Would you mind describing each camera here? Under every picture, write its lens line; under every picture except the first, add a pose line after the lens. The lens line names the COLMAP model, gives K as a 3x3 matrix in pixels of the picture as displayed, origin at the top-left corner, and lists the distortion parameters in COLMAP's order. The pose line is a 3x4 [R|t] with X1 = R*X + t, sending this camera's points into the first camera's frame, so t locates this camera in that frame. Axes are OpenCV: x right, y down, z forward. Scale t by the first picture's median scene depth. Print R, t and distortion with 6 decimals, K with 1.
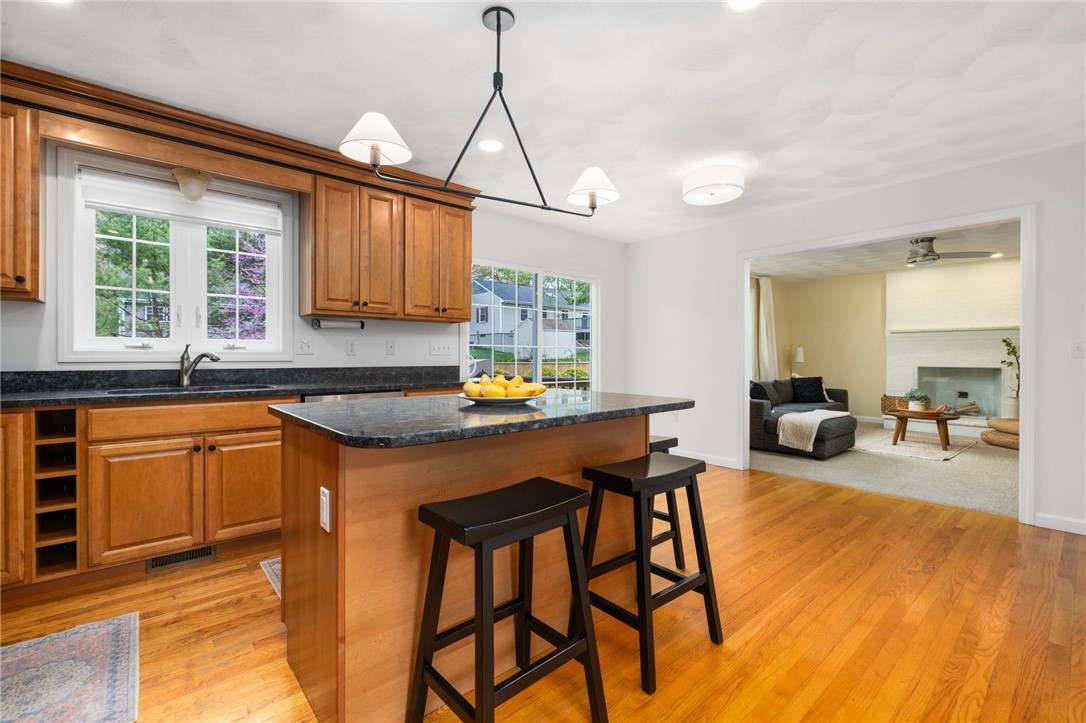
lens RADIAL K [[476.2, 0, 538.0], [0, 476.2, 356.9], [0, 0, 1]] dist [-0.000037, -0.000391]
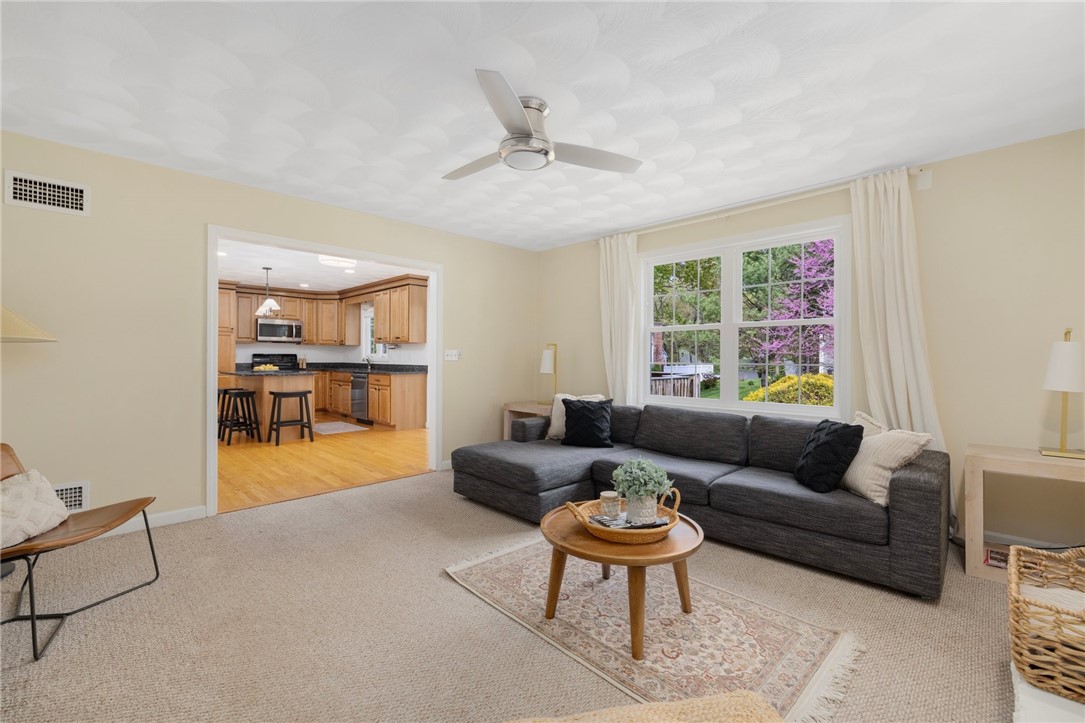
lens RADIAL K [[454.0, 0, 542.5], [0, 454.0, 361.5], [0, 0, 1]] dist [-0.000460, -0.000094]
pose [[0.067102, 0.001931, -0.997744, 2.695924], [-0.014802, 0.999890, 0.000940, -0.010599], [0.997636, 0.014706, 0.067123, 2.212156]]
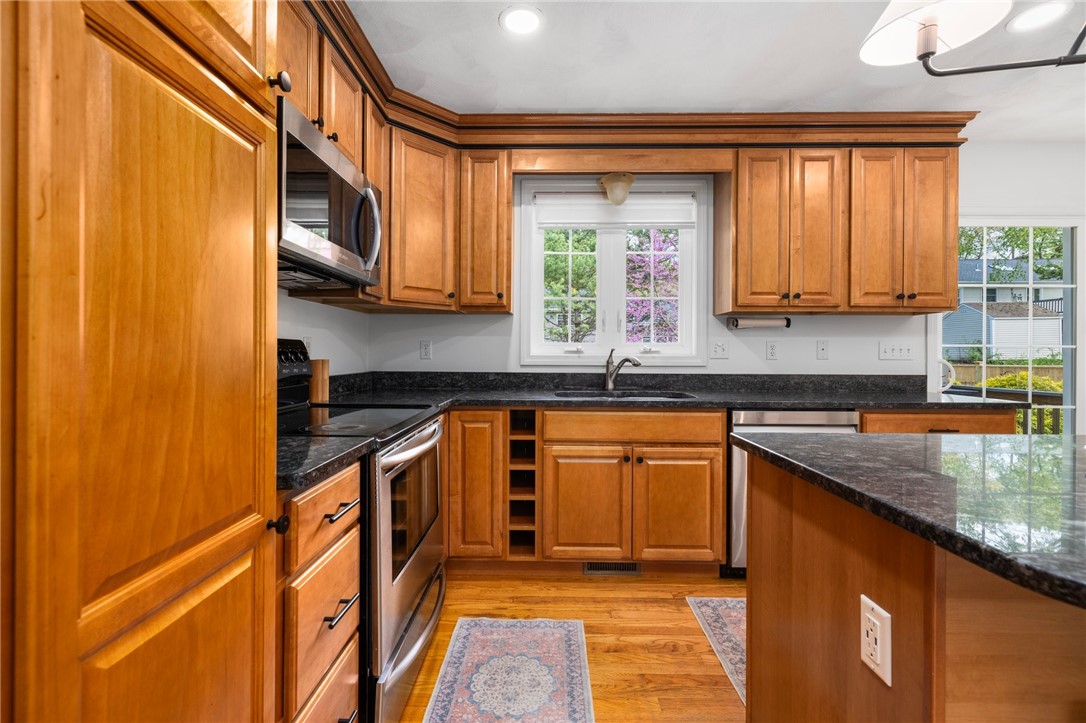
lens RADIAL K [[489.1, 0, 538.4], [0, 489.1, 349.3], [0, 0, 1]] dist [0.014547, -0.000088]
pose [[0.747594, -0.002741, -0.664150, -0.184847], [-0.004949, 0.999941, -0.009698, -0.016307], [0.664137, 0.010537, 0.747536, 0.136683]]
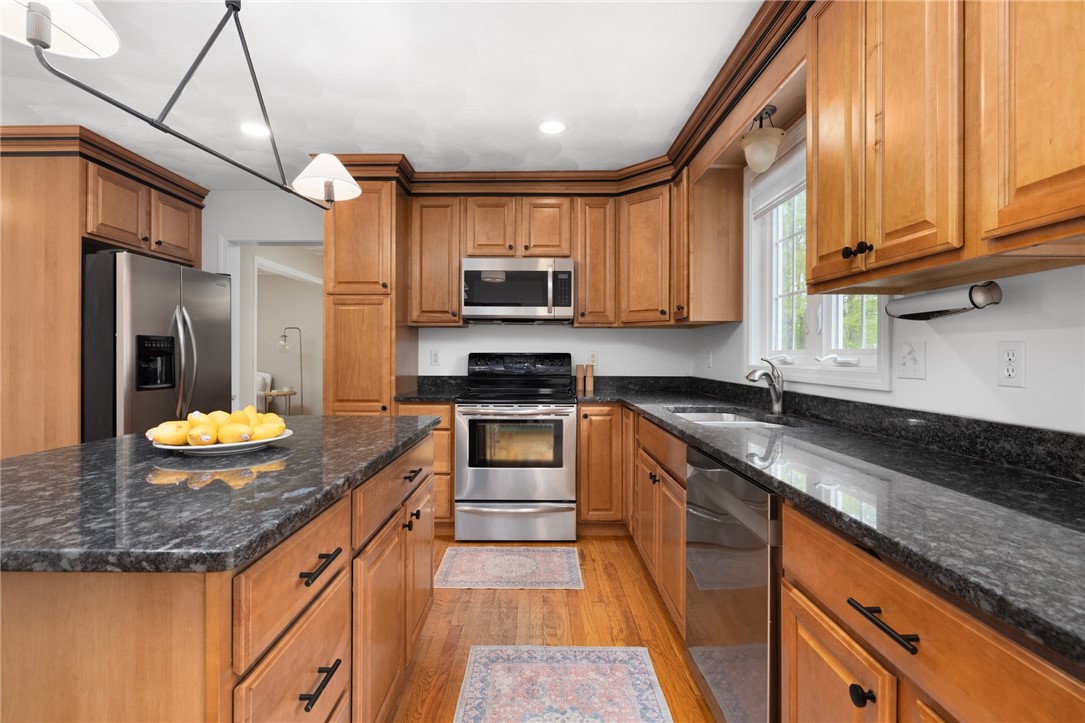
lens RADIAL K [[493.9, 0, 536.2], [0, 493.9, 357.2], [0, 0, 1]] dist [-0.001461, -0.000129]
pose [[-0.656087, -0.001836, -0.754683, 0.123950], [-0.010169, 0.999928, 0.006408, -0.033692], [0.754617, 0.011879, -0.656058, 1.386175]]
